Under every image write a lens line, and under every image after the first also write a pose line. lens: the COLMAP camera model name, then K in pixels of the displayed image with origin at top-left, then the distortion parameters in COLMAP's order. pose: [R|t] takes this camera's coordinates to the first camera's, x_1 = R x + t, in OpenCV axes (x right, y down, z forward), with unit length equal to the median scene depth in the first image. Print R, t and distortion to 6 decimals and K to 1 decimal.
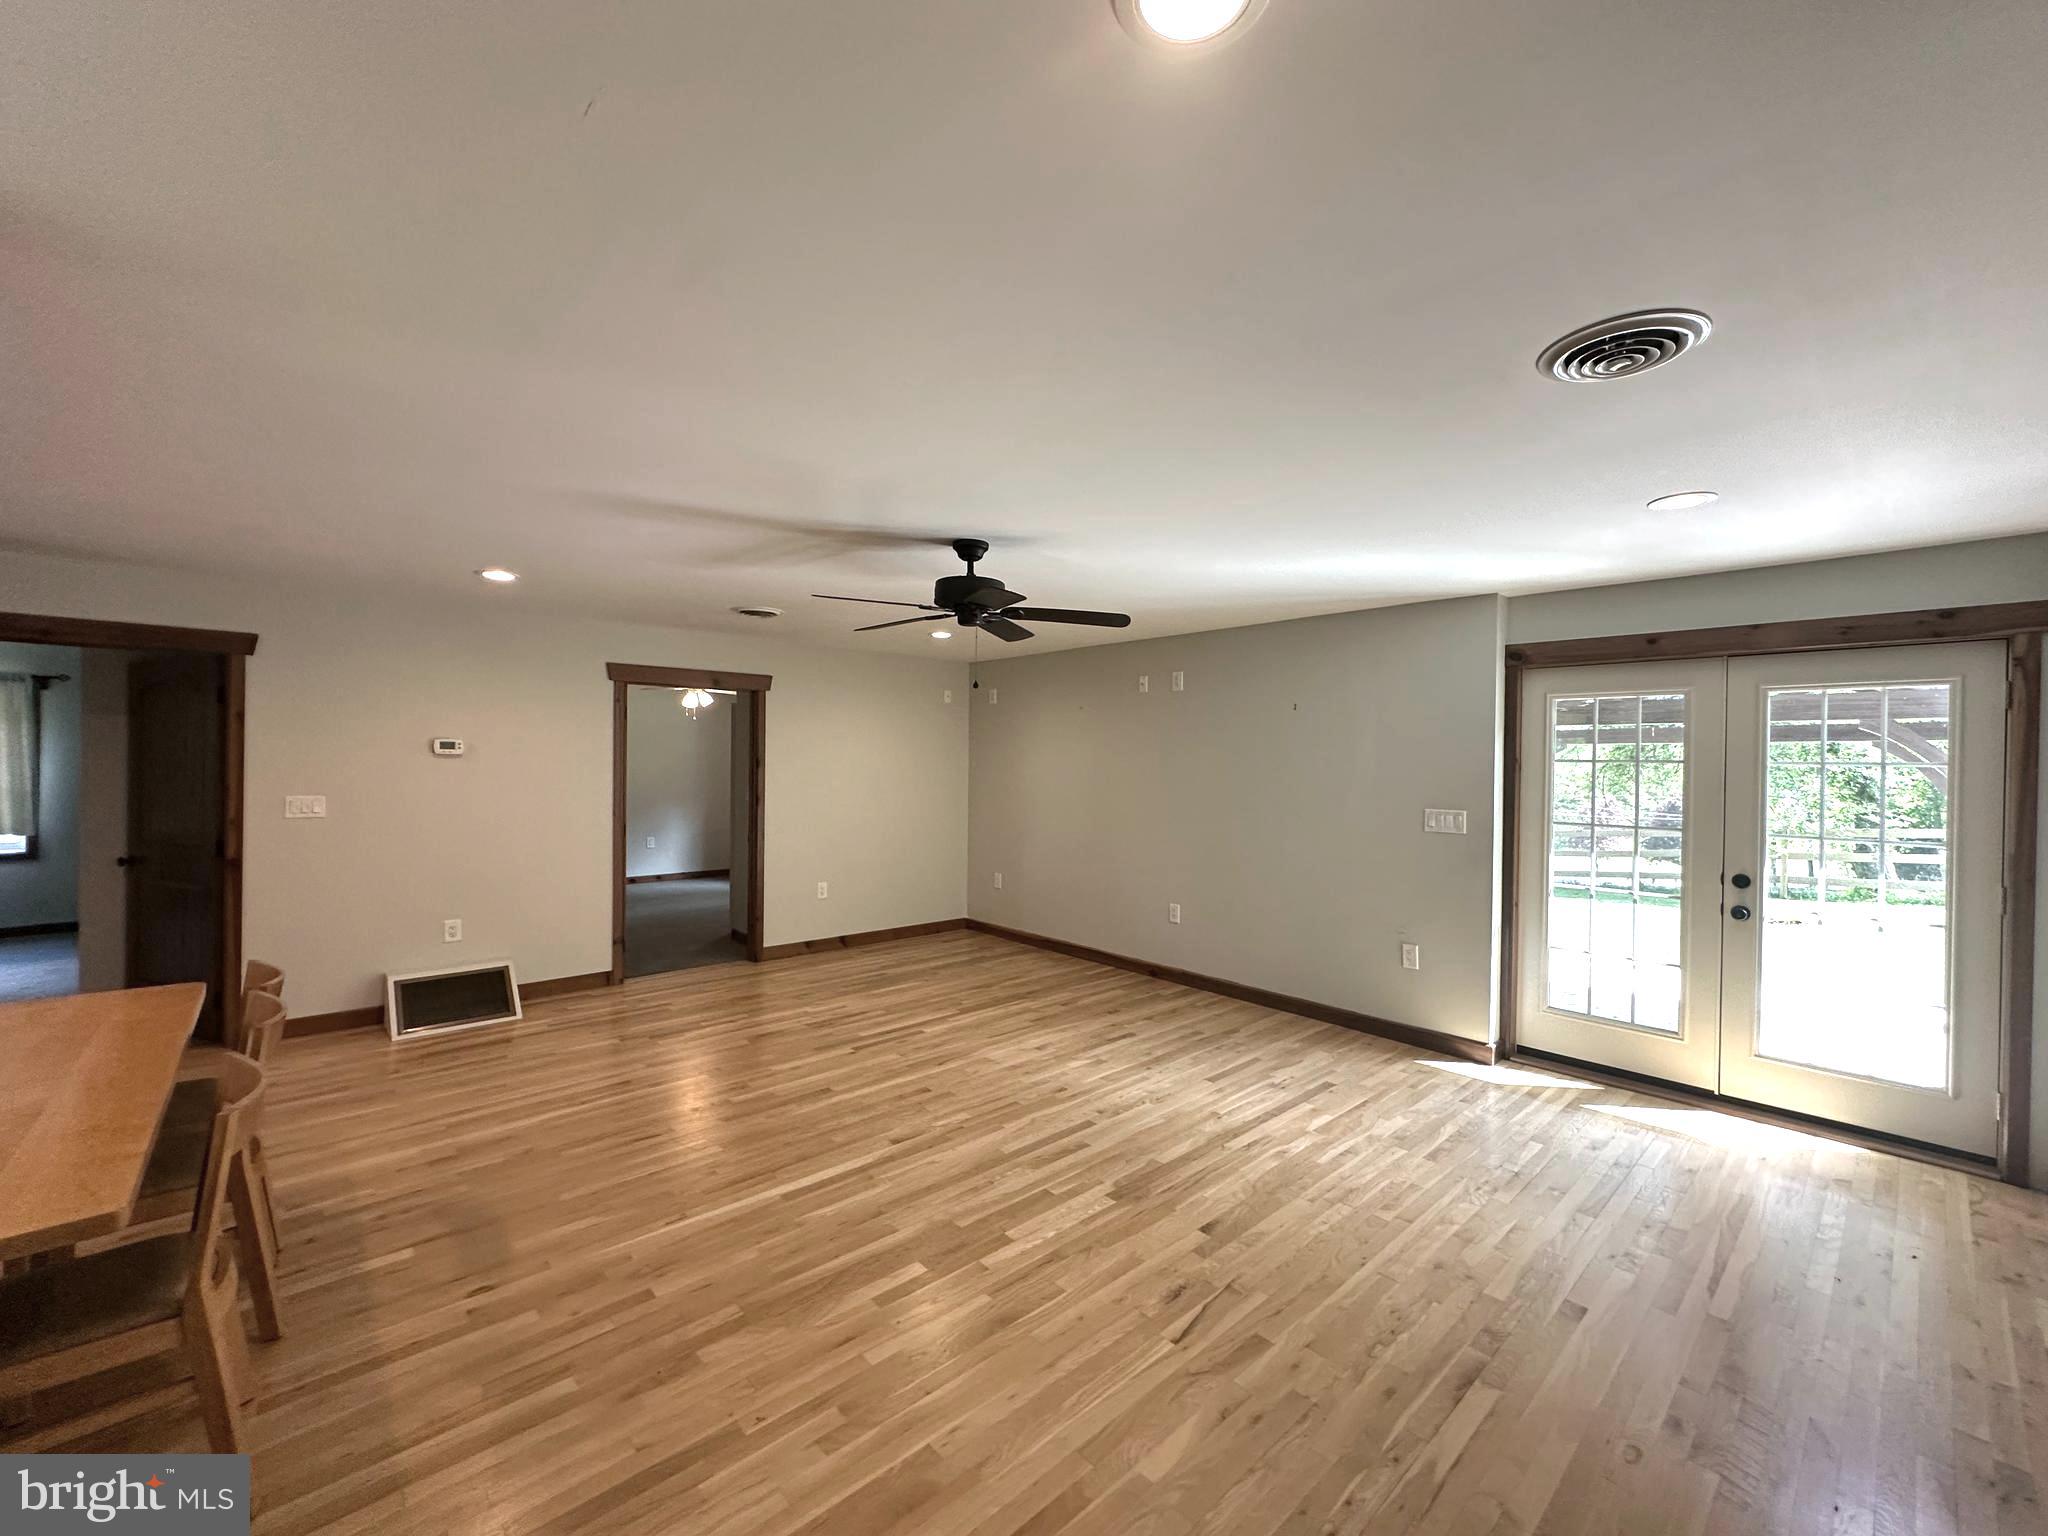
lens RADIAL K [[817.0, 0, 1022.7], [0, 817.0, 767.6], [0, 0, 1]] dist [-0.002867, 0.000733]
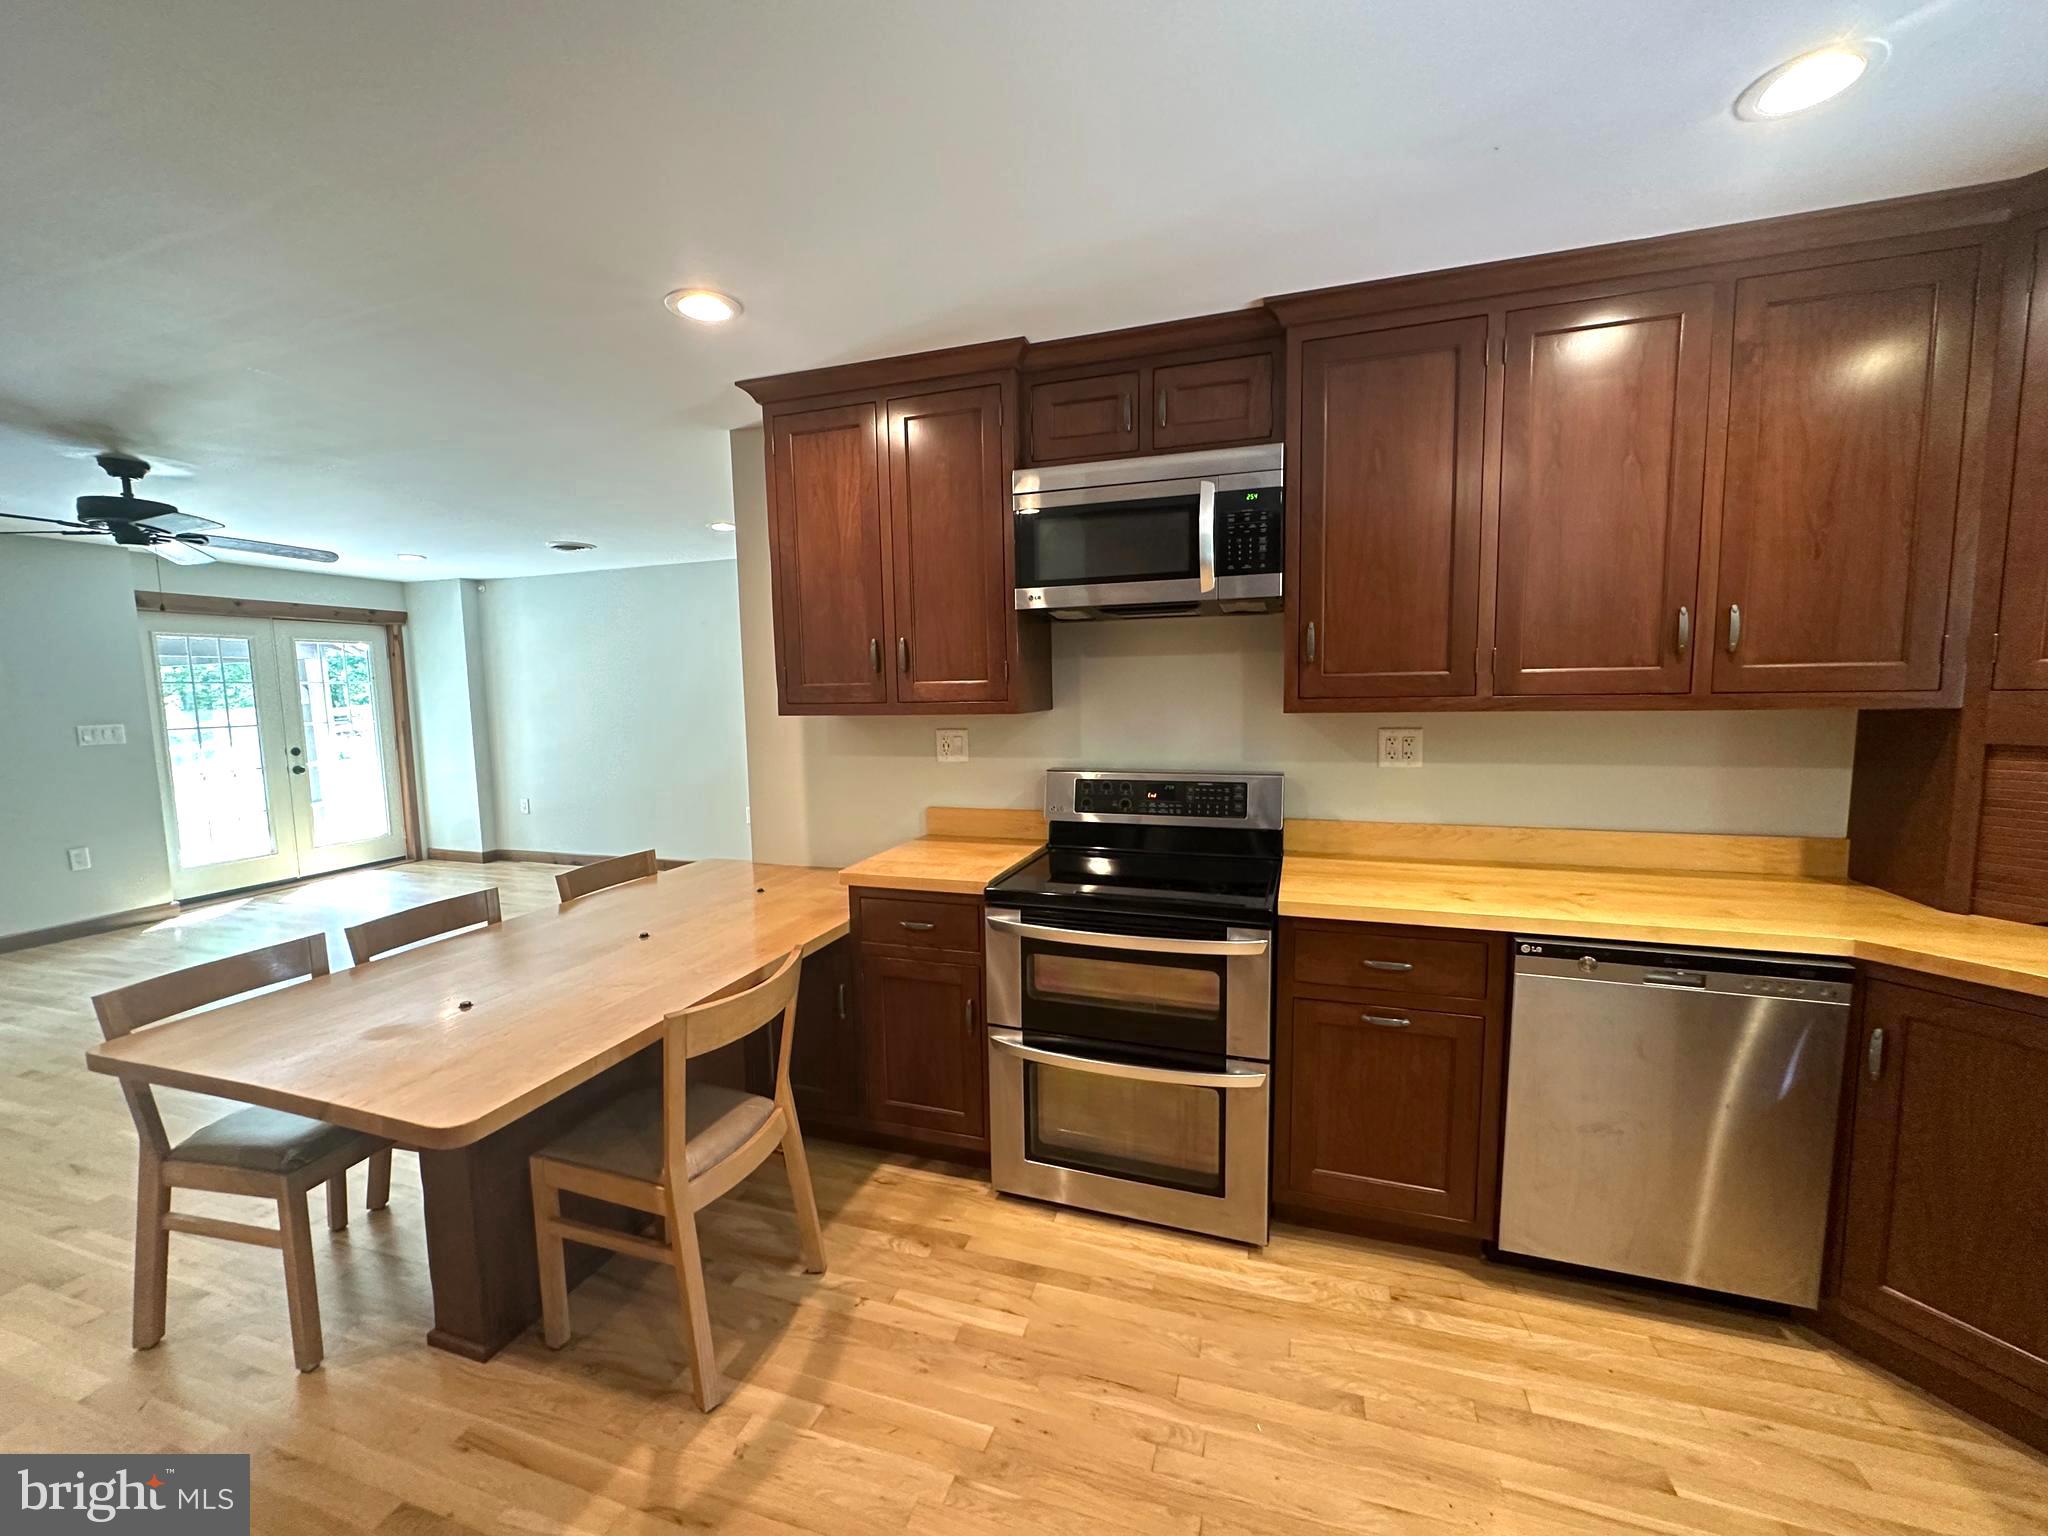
lens RADIAL K [[817.0, 0, 1022.7], [0, 817.0, 767.6], [0, 0, 1]] dist [-0.002867, 0.000733]
pose [[-0.493616, -0.091402, 0.864864, -1.213002], [0.016958, 0.993261, 0.114650, 0.000696], [-0.869515, 0.071259, -0.488739, 0.445352]]
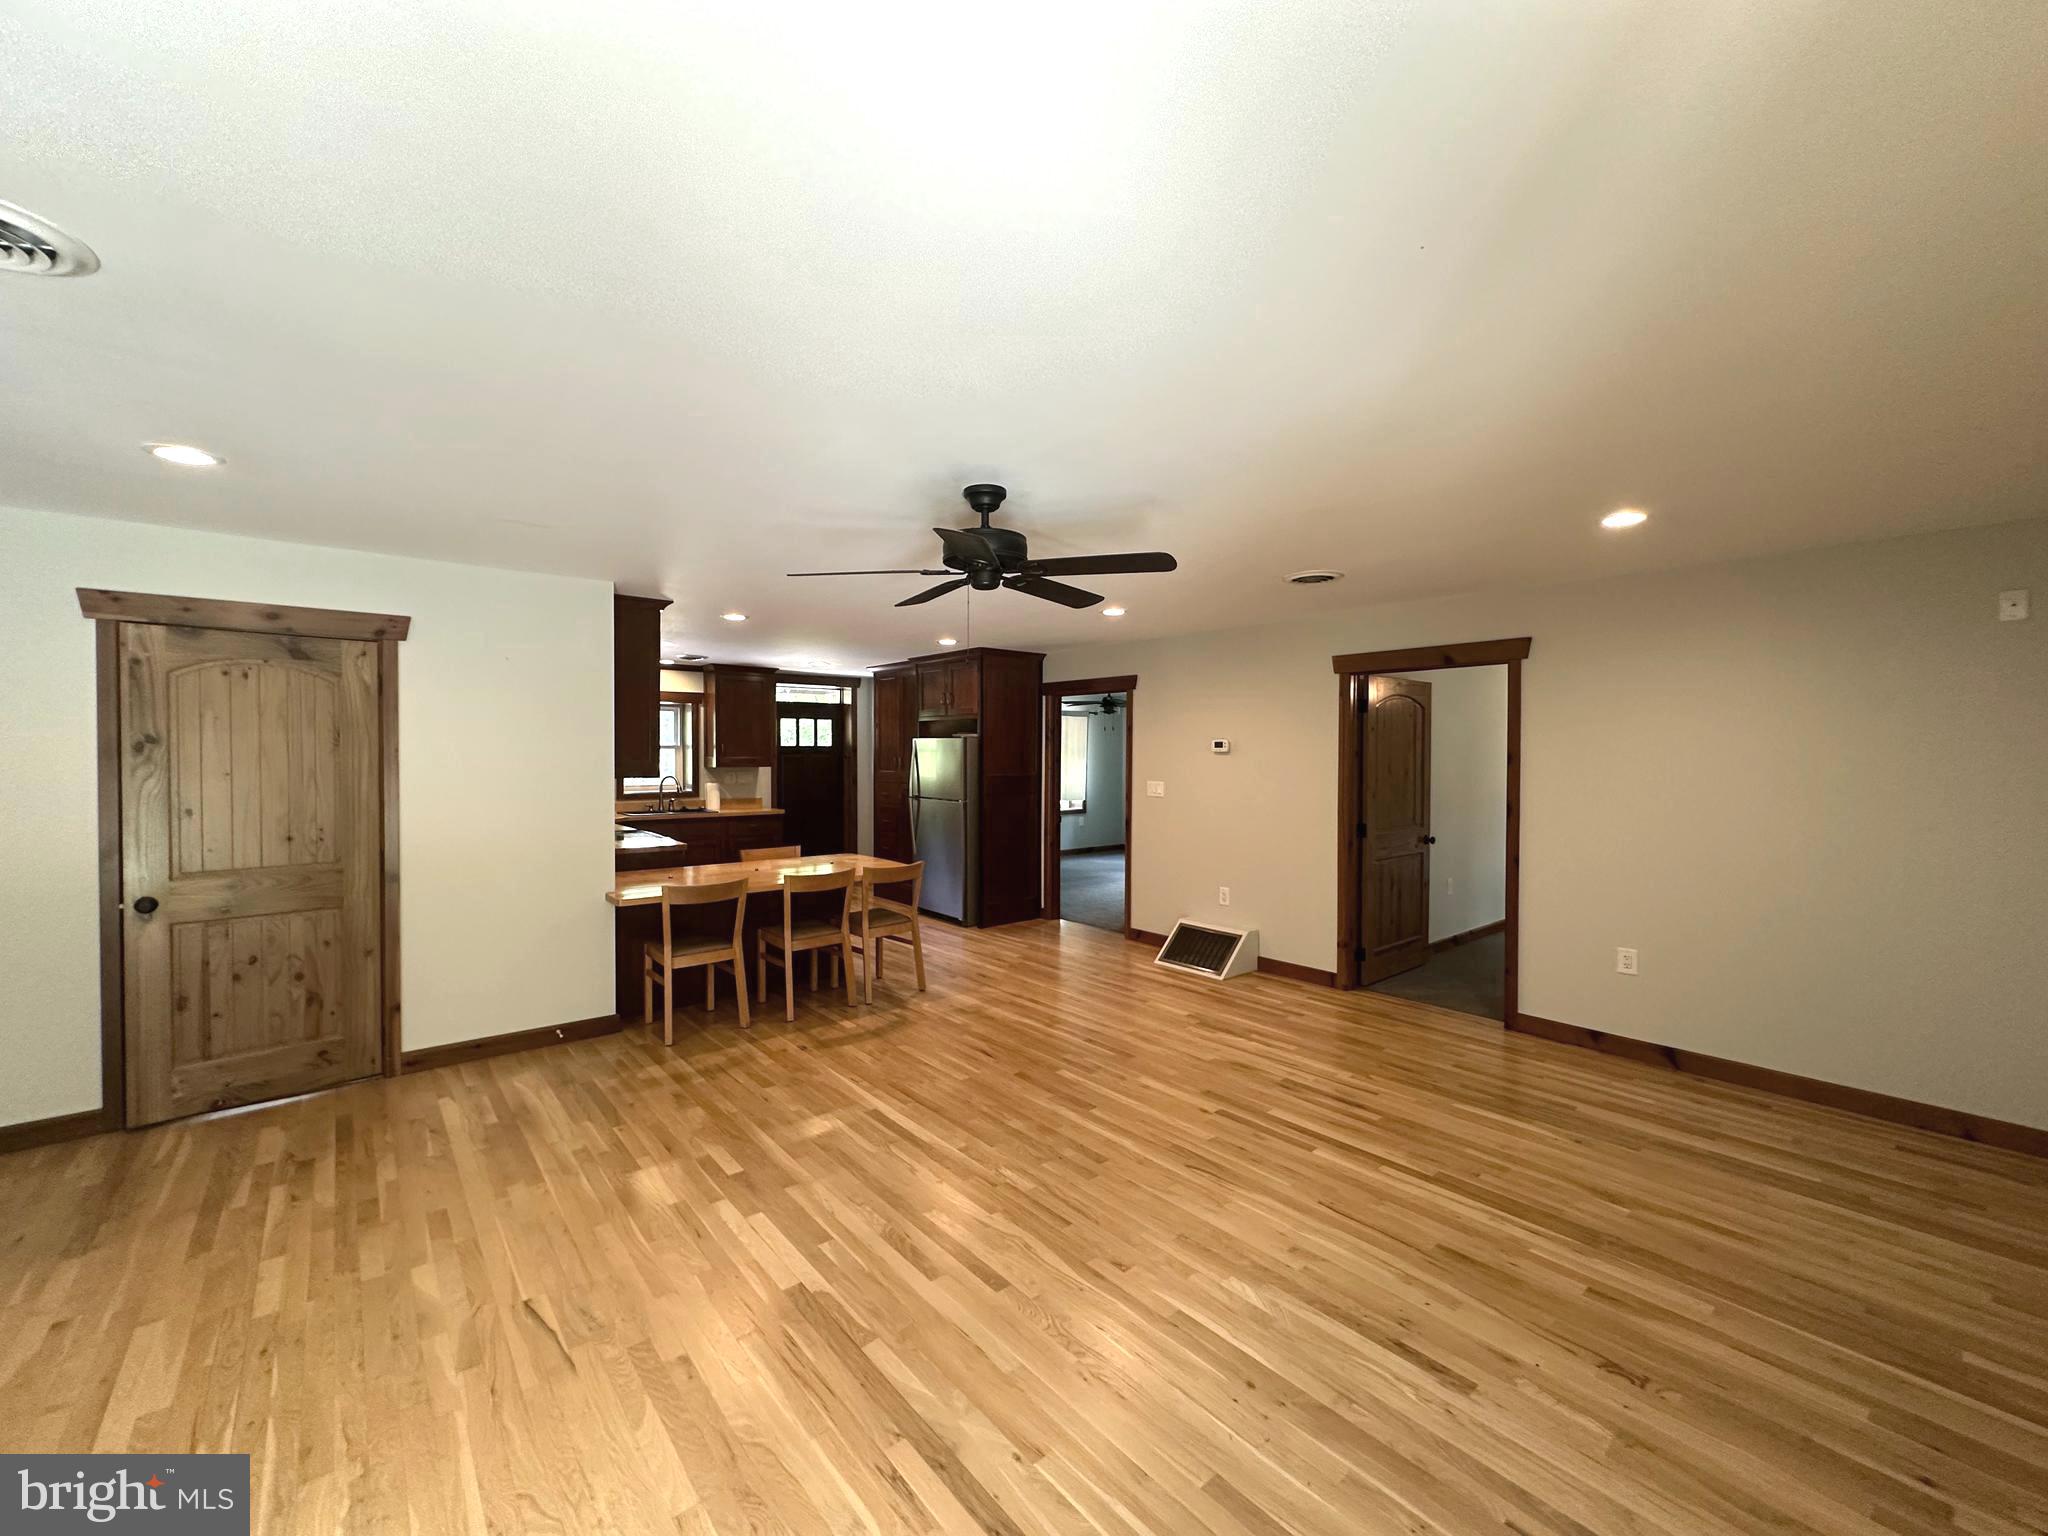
lens RADIAL K [[817.0, 0, 1022.7], [0, 817.0, 767.6], [0, 0, 1]] dist [-0.002867, 0.000733]
pose [[-0.034347, 0.005498, -0.999395, 0.622519], [-0.011237, 0.999920, 0.005888, 0.004000], [0.999347, 0.011432, -0.034283, 0.859440]]
